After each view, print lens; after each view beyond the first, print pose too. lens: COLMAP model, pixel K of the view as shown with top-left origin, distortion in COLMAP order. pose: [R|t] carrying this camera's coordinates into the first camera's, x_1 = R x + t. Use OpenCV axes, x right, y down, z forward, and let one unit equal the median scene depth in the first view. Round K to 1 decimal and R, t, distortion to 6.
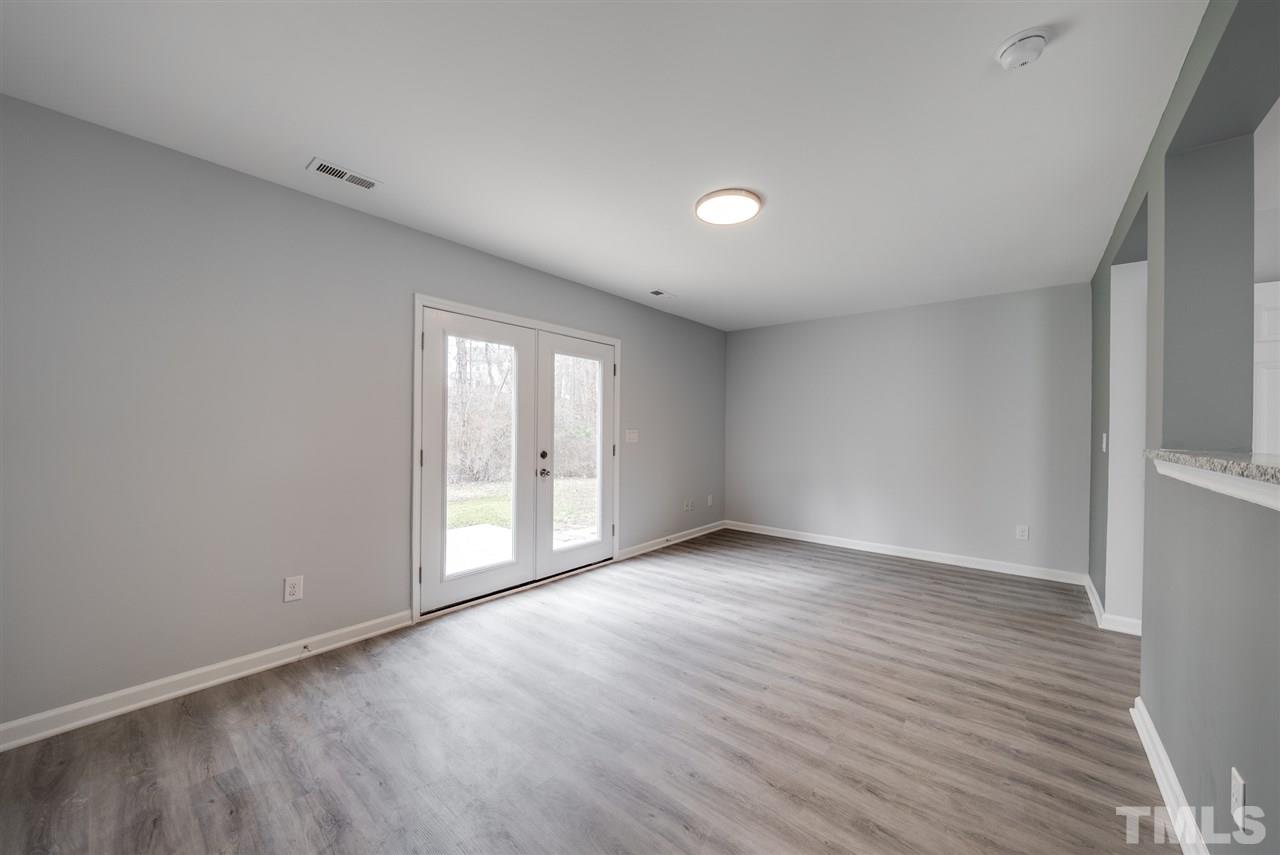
lens RADIAL K [[453.5, 0, 642.0], [0, 453.5, 428.3], [0, 0, 1]] dist [-0.000660, -0.000101]
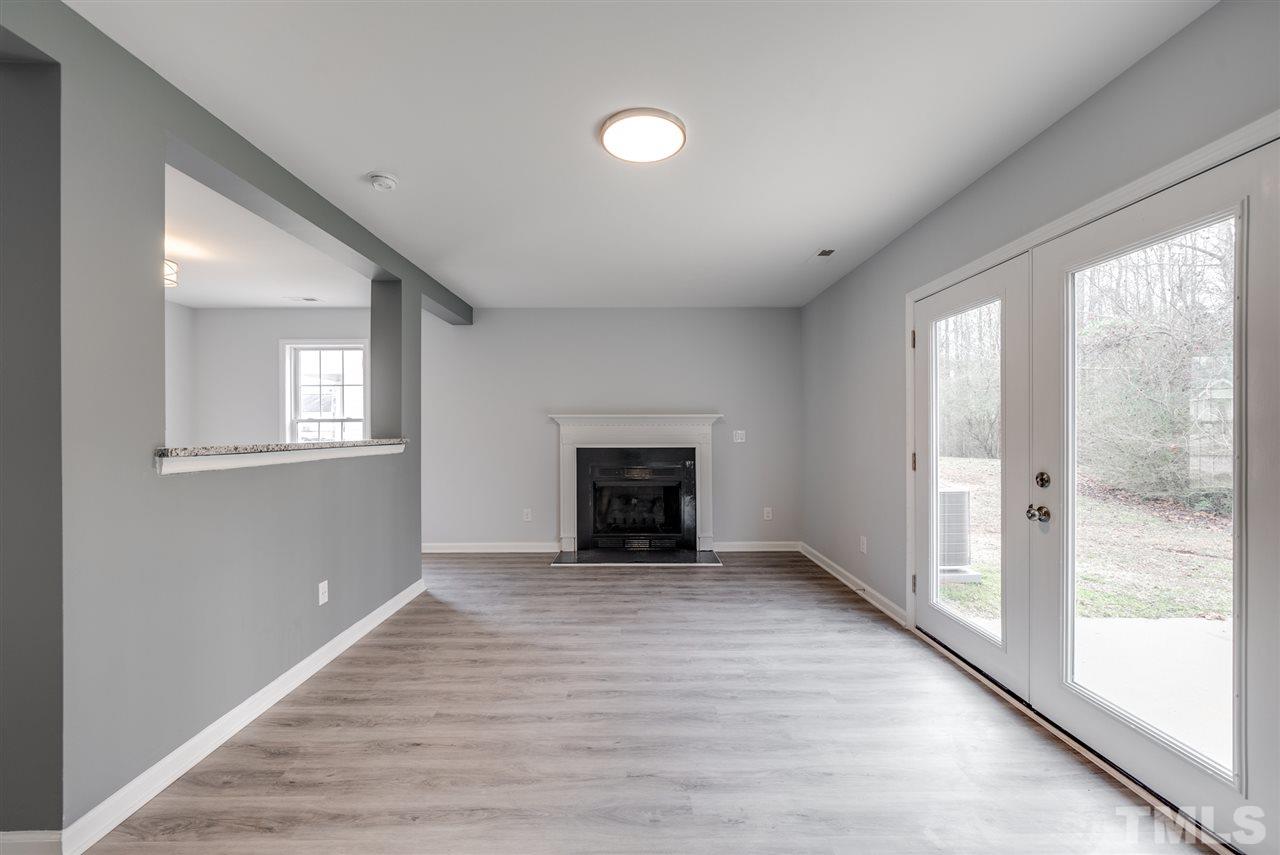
lens RADIAL K [[472.9, 0, 639.5], [0, 472.9, 431.1], [0, 0, 1]] dist [0.000530, 0.000235]
pose [[-0.744164, -0.007130, -0.667959, 0.881361], [-0.003465, 0.999971, -0.006813, 0.012885], [0.667988, -0.002756, -0.744167, 1.944653]]
